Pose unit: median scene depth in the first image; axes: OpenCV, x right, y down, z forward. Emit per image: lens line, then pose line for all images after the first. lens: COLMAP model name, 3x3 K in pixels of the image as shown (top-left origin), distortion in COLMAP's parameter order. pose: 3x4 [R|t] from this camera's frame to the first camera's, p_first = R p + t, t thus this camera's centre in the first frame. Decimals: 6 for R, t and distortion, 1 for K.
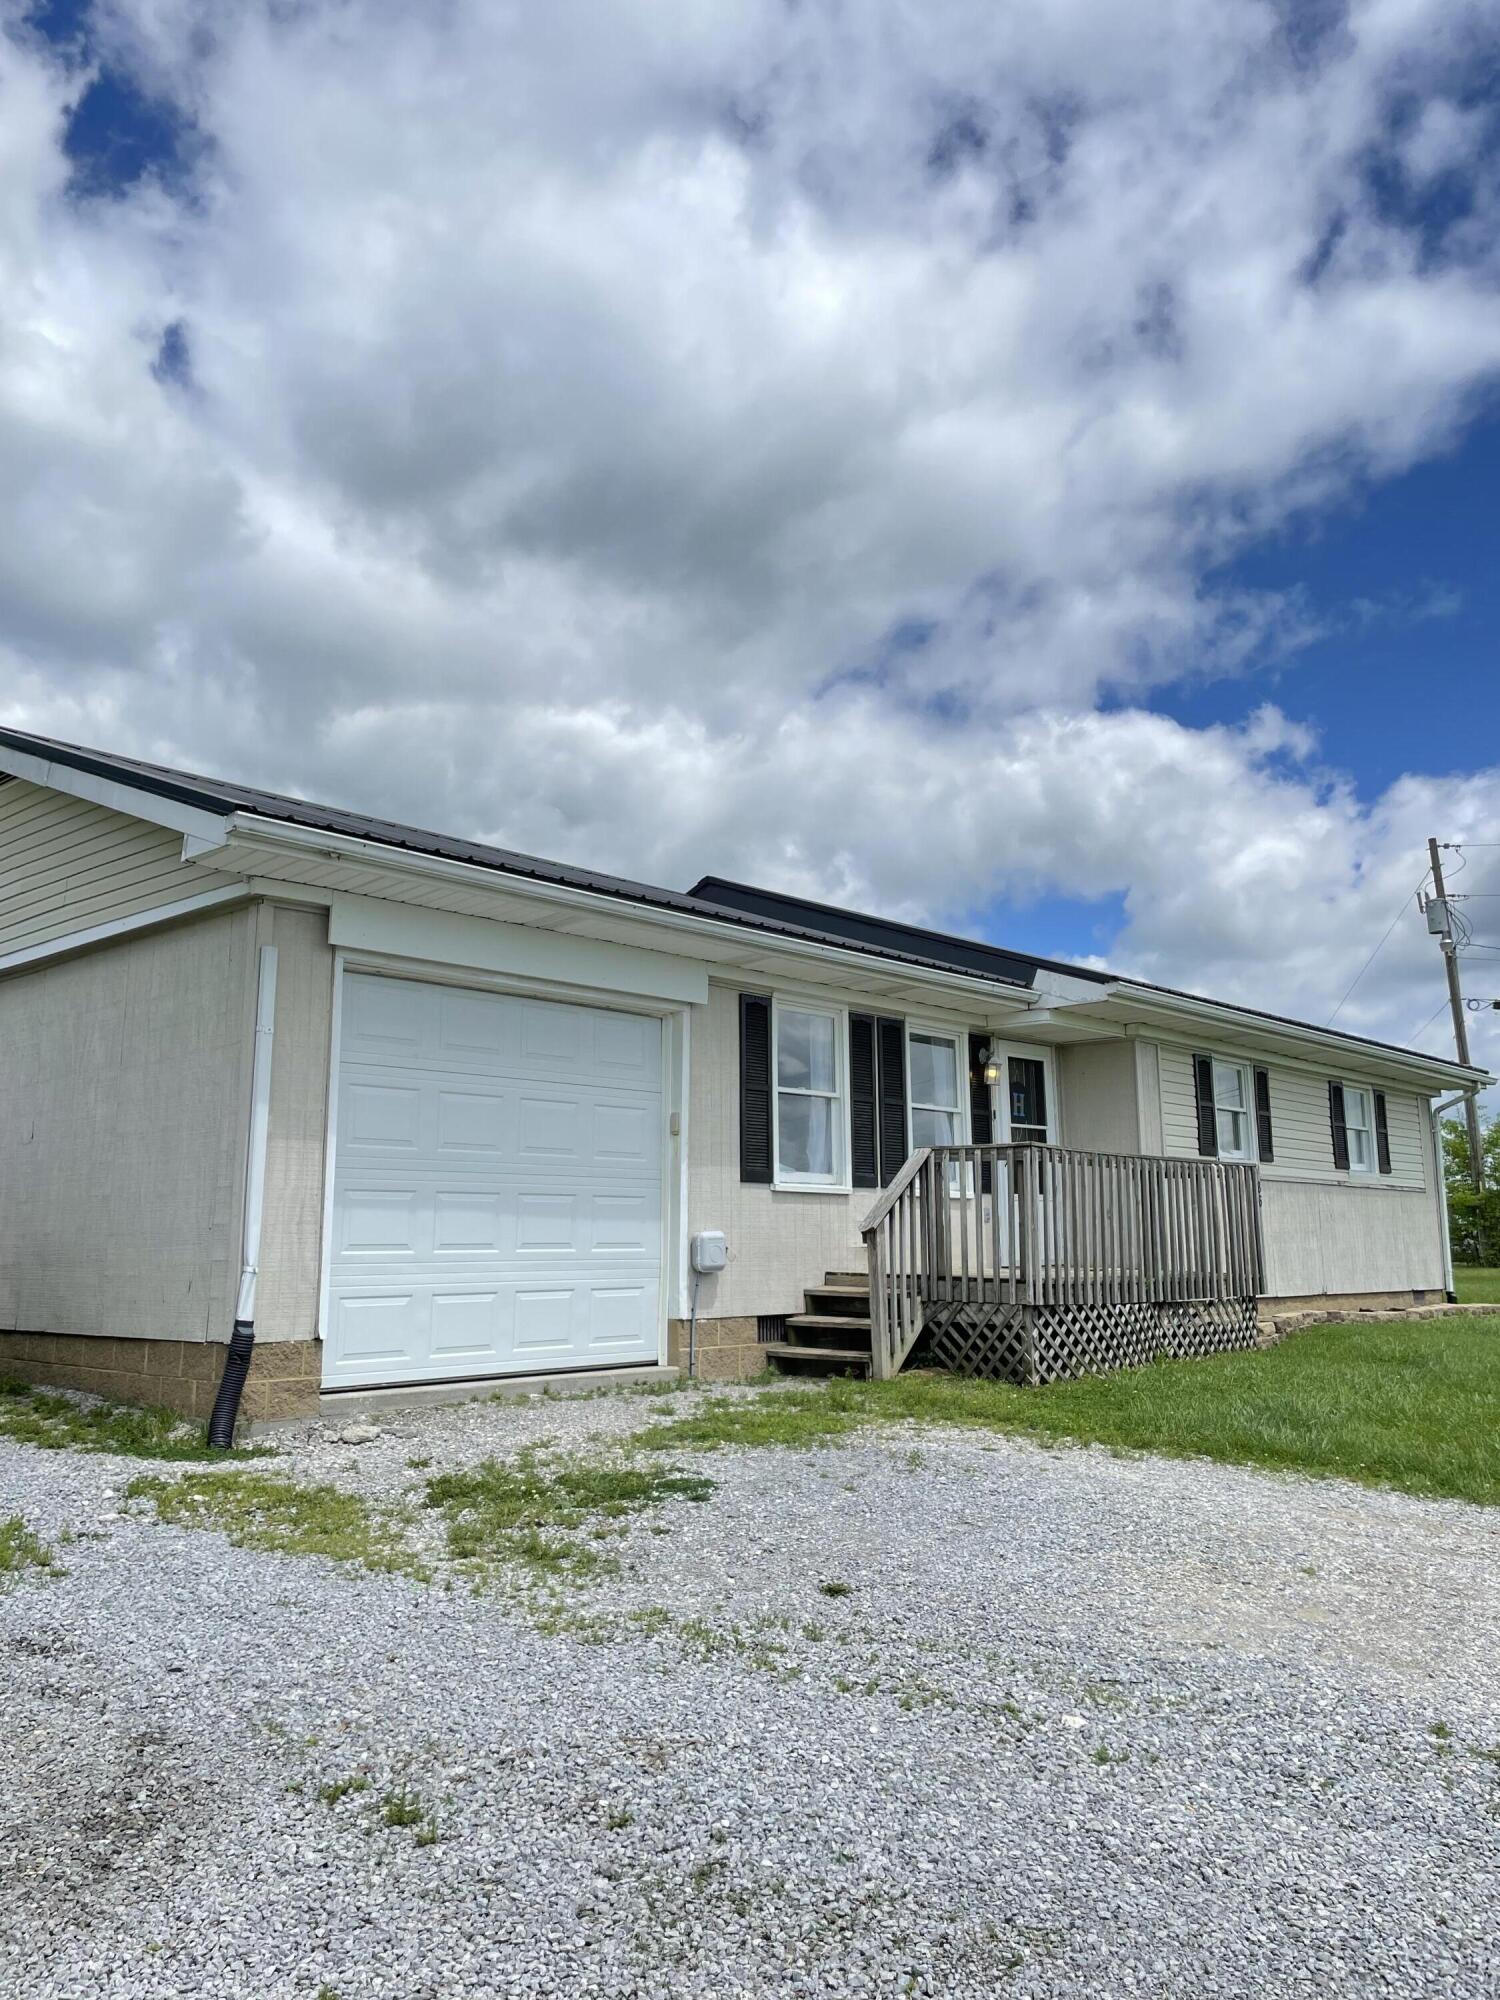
lens RADIAL K [[1536.0, 0, 750.0], [0, 1536.0, 1000.0], [0, 0, 1]] dist [0.125244, -0.159470]
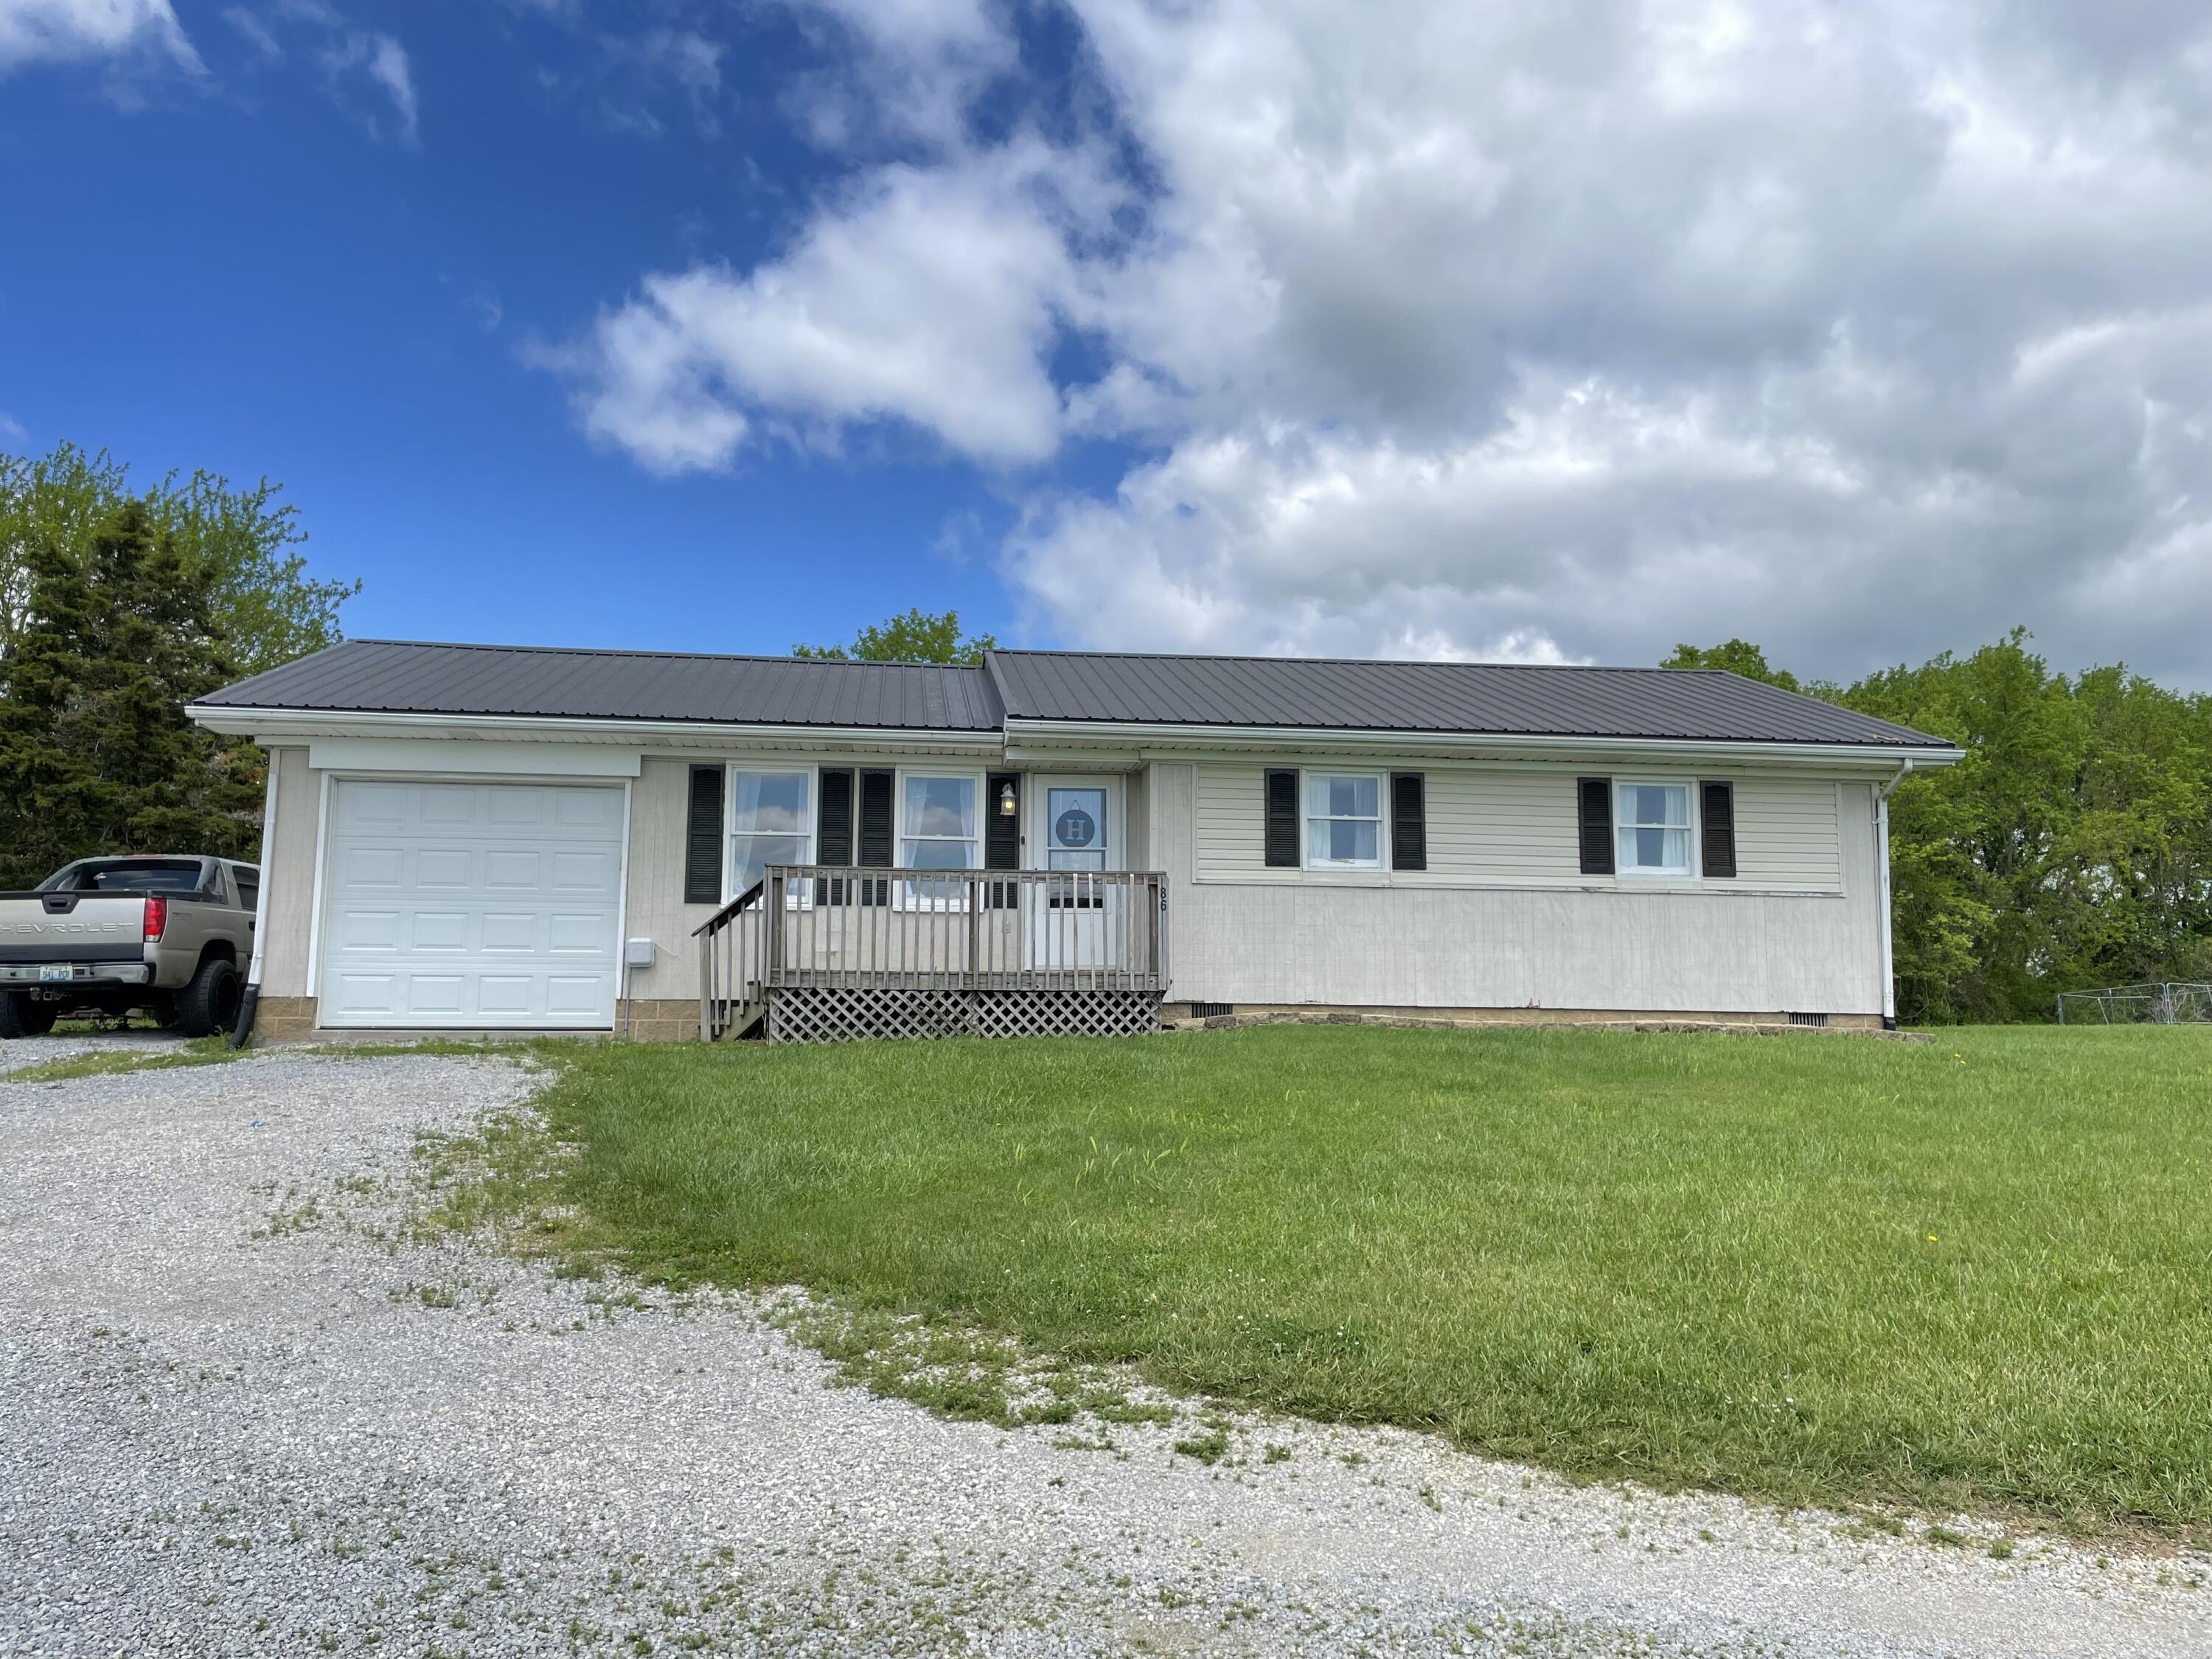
lens RADIAL K [[1698.8, 0, 1106.0], [0, 1698.8, 829.5], [0, 0, 1]] dist [0.125244, -0.159470]
pose [[0.755108, -0.063187, -0.652548, 1.239067], [0.092171, 0.995690, 0.010243, 0.070446], [0.649089, -0.067881, 0.757678, 0.093002]]
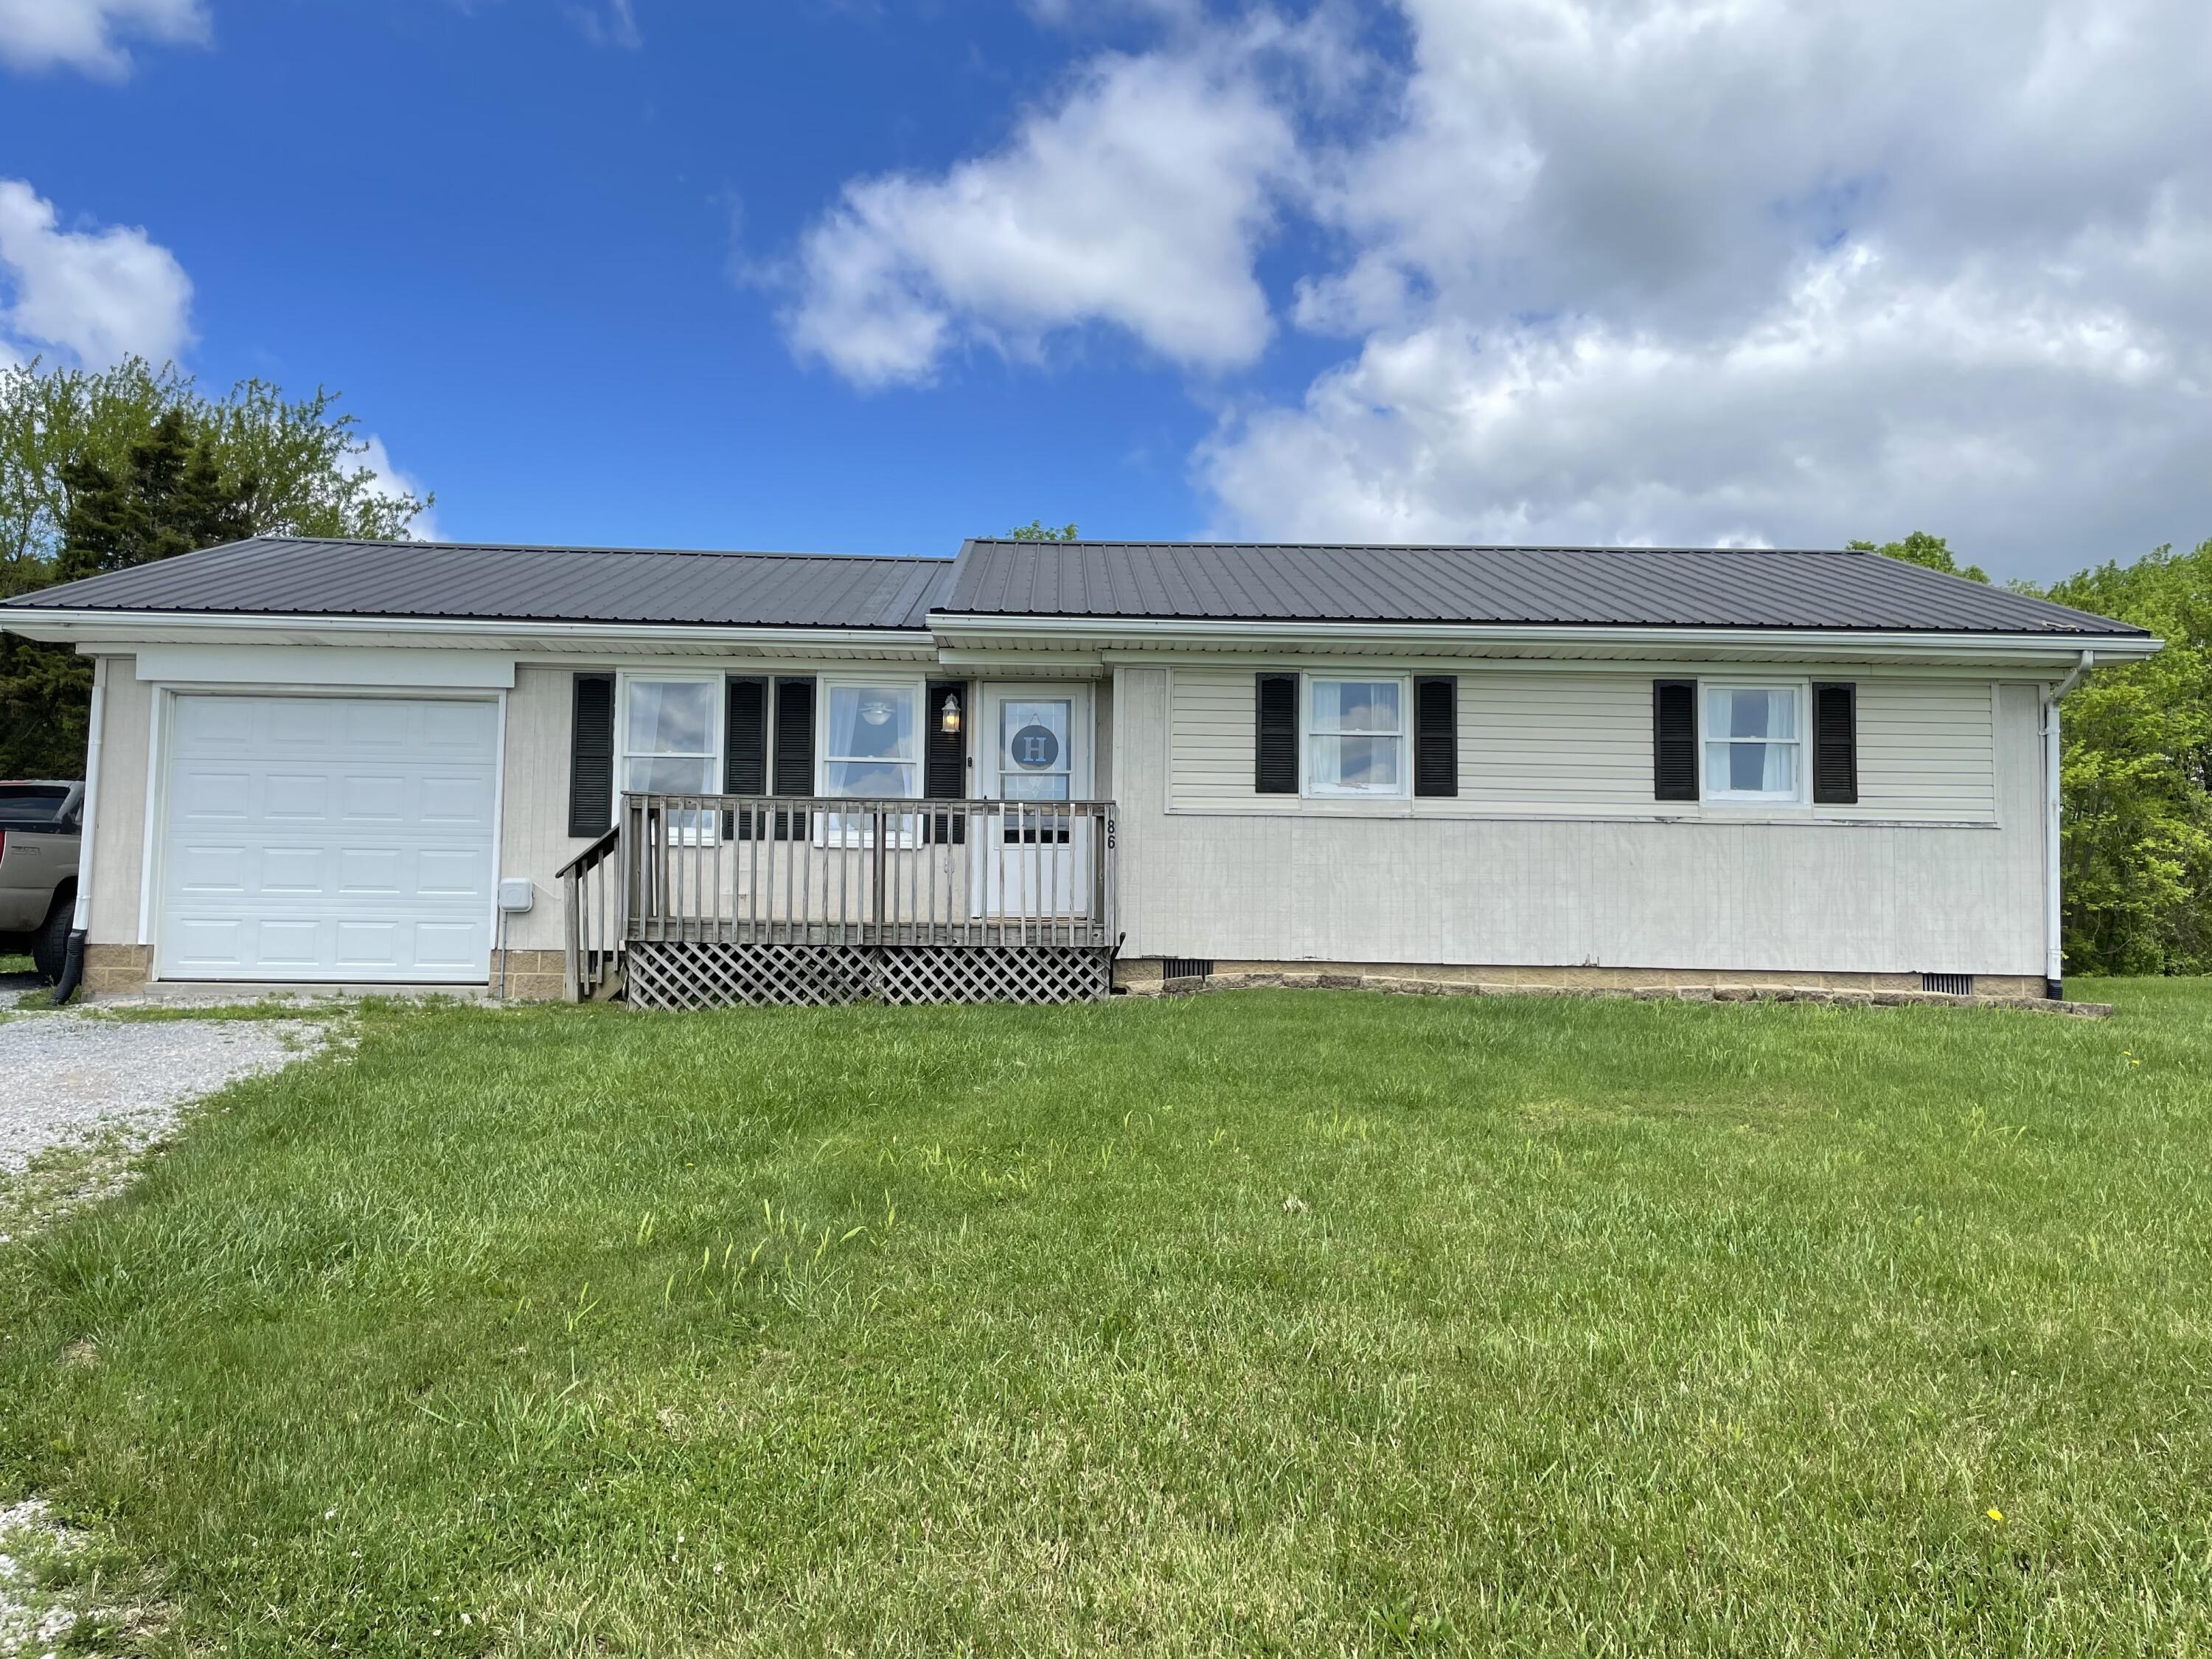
lens RADIAL K [[1698.8, 0, 1106.0], [0, 1698.8, 829.5], [0, 0, 1]] dist [0.125244, -0.159470]
pose [[0.689094, -0.032768, -0.723931, 1.178528], [0.097398, 0.994101, 0.047714, 0.088101], [0.718097, -0.103389, 0.688220, 0.389432]]
